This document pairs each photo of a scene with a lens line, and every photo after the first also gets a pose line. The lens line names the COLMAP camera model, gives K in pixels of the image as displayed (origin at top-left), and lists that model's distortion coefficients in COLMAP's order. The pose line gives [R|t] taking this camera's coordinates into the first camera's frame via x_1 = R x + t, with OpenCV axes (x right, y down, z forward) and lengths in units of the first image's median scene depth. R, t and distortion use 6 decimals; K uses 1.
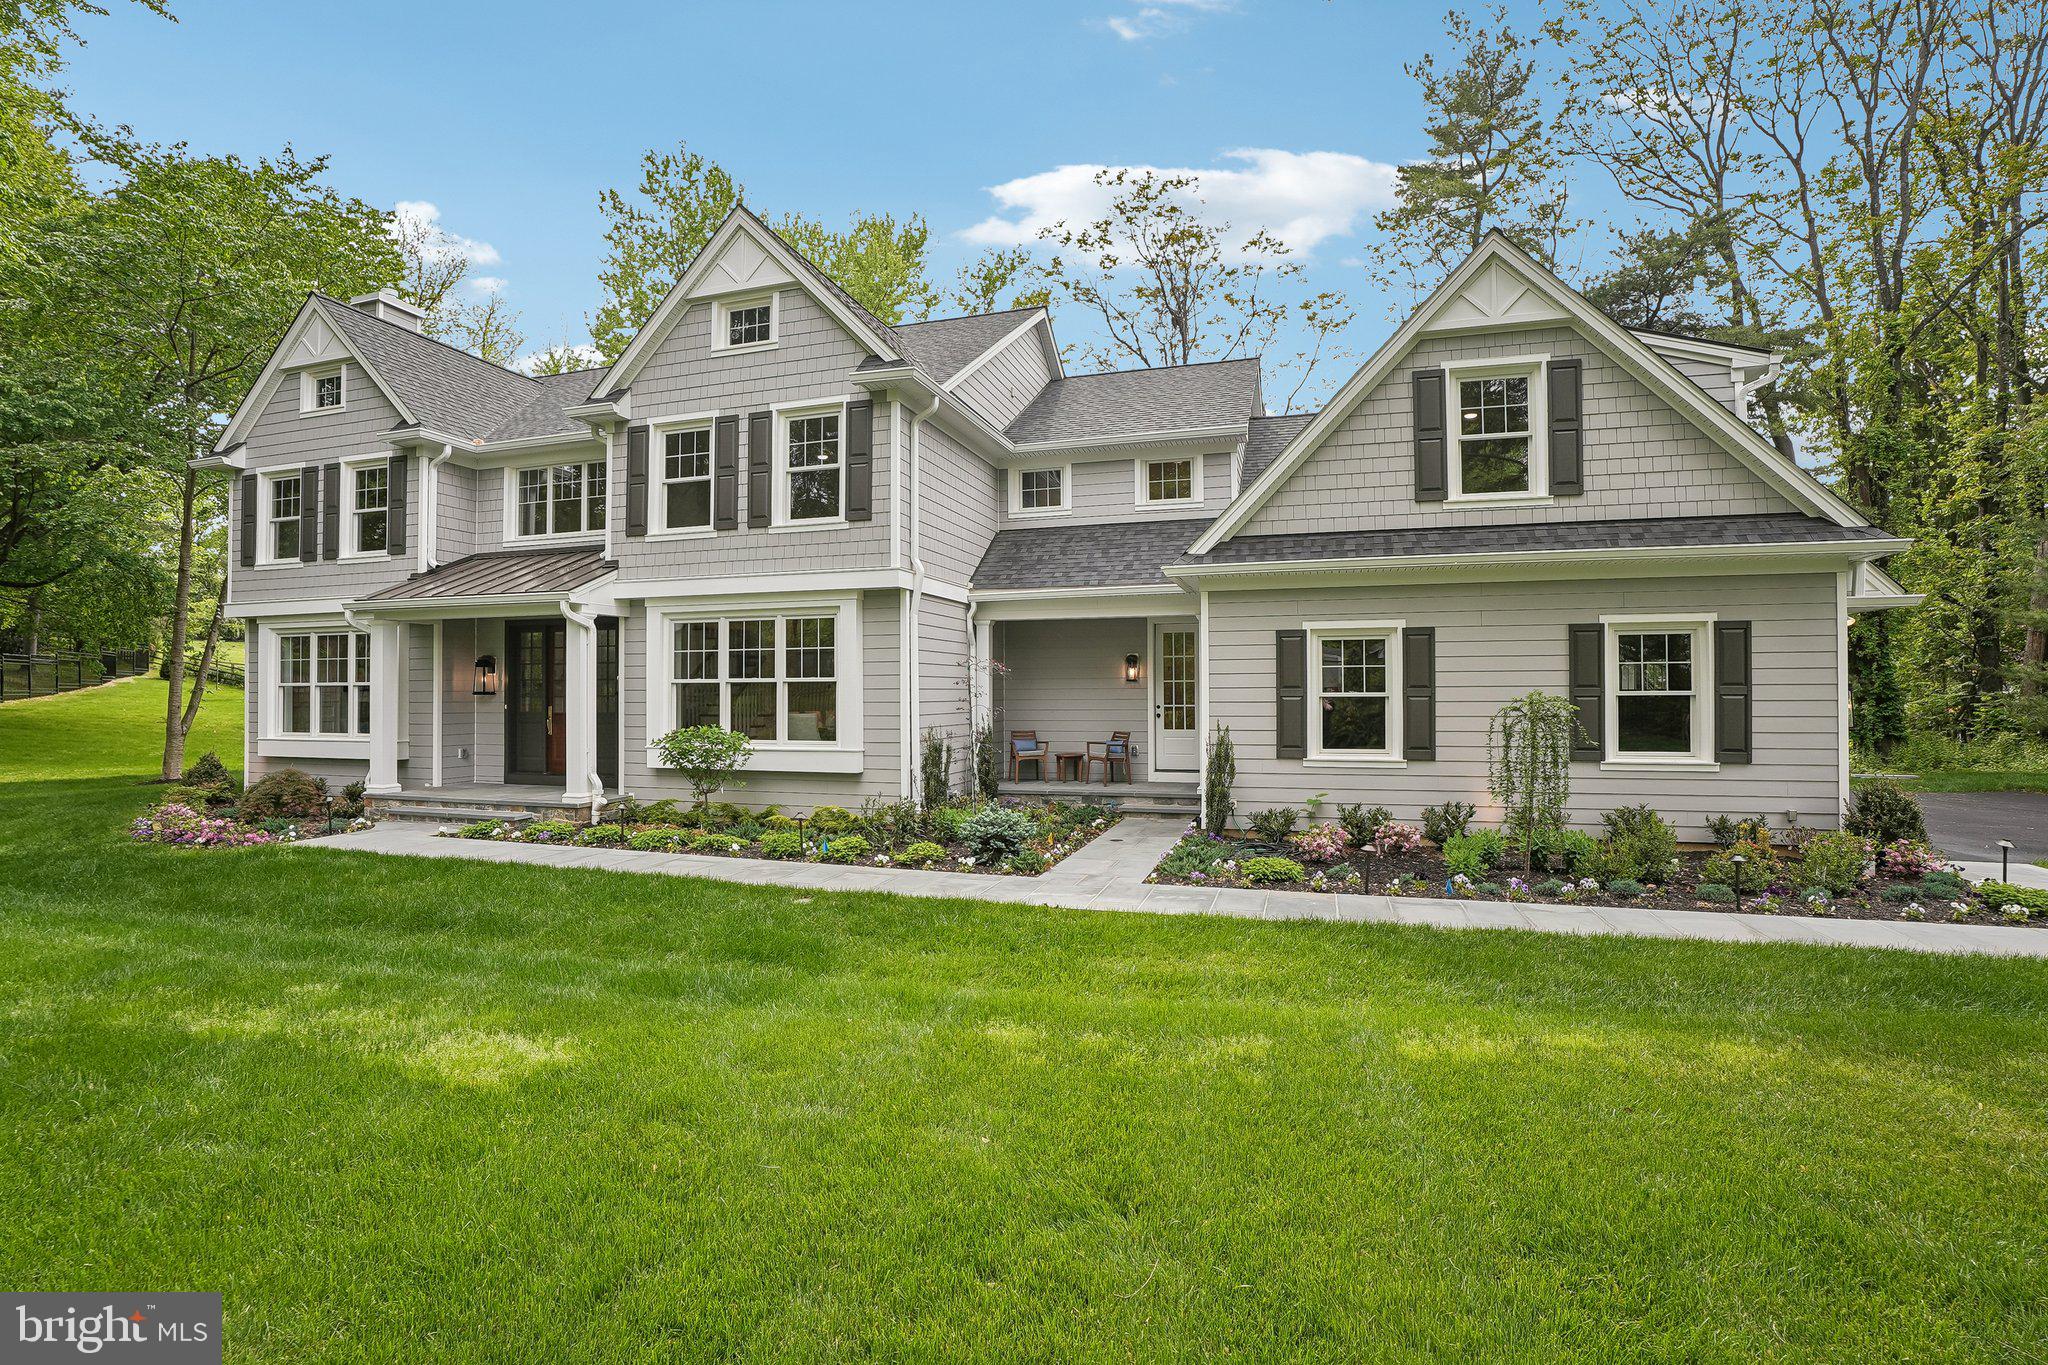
lens RADIAL K [[1018.9, 0, 975.0], [0, 1018.9, 679.2], [0, 0, 1]] dist [-0.069014, 0.000599]
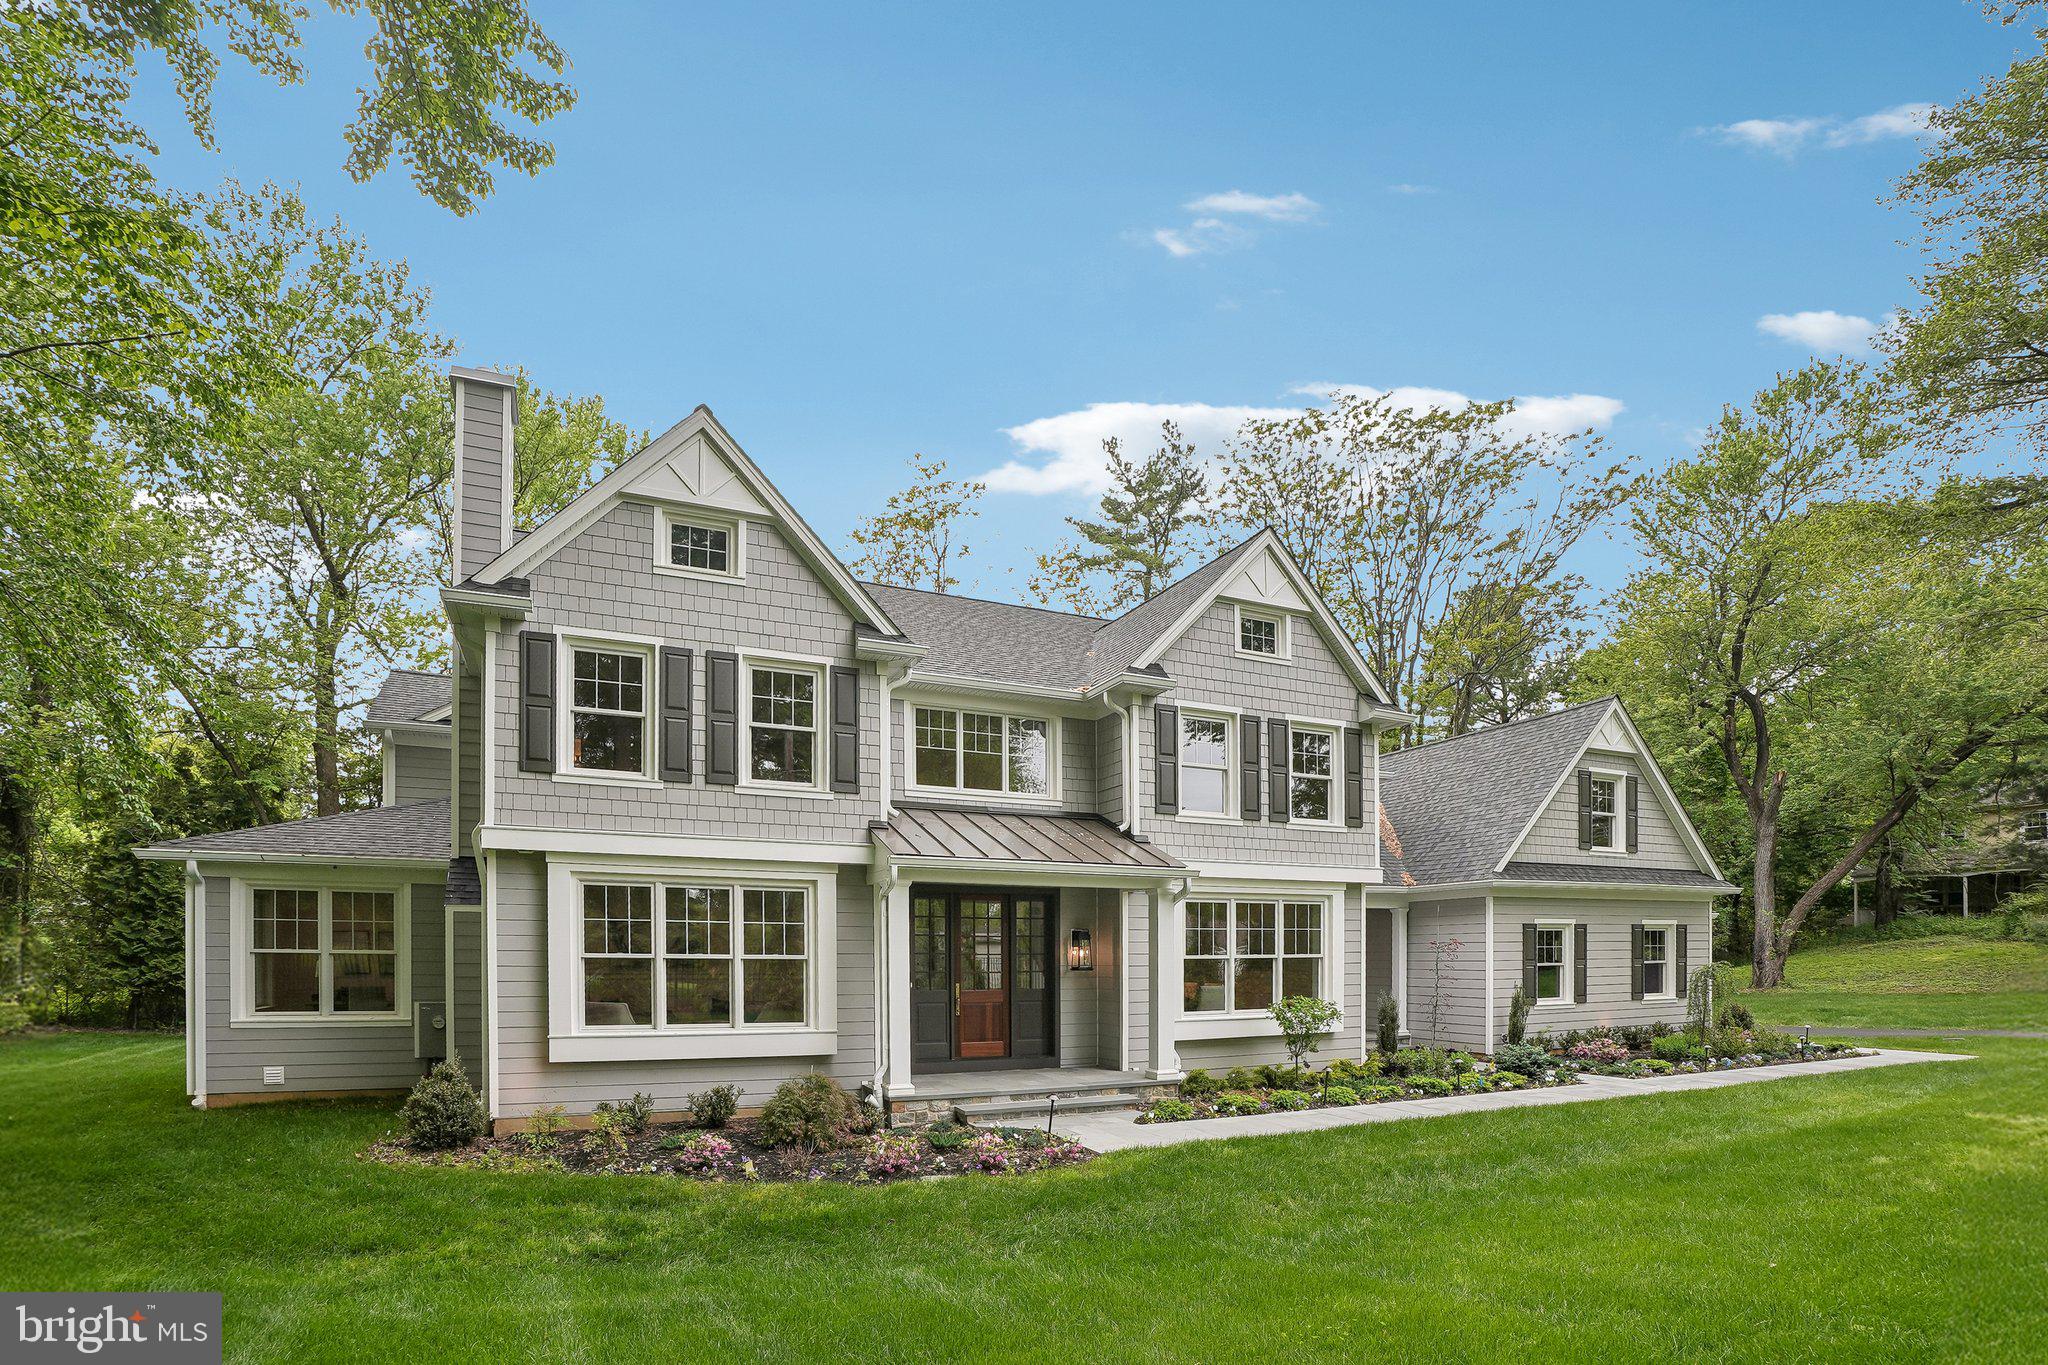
lens RADIAL K [[969.6, 0, 1019.4], [0, 969.6, 953.0], [0, 0, 1]] dist [-0.020464, 0.000251]
pose [[0.731485, 0.004598, 0.681843, -1.171444], [-0.000541, 0.999981, -0.006163, 0.005965], [-0.681858, 0.004139, 0.731473, 0.407107]]
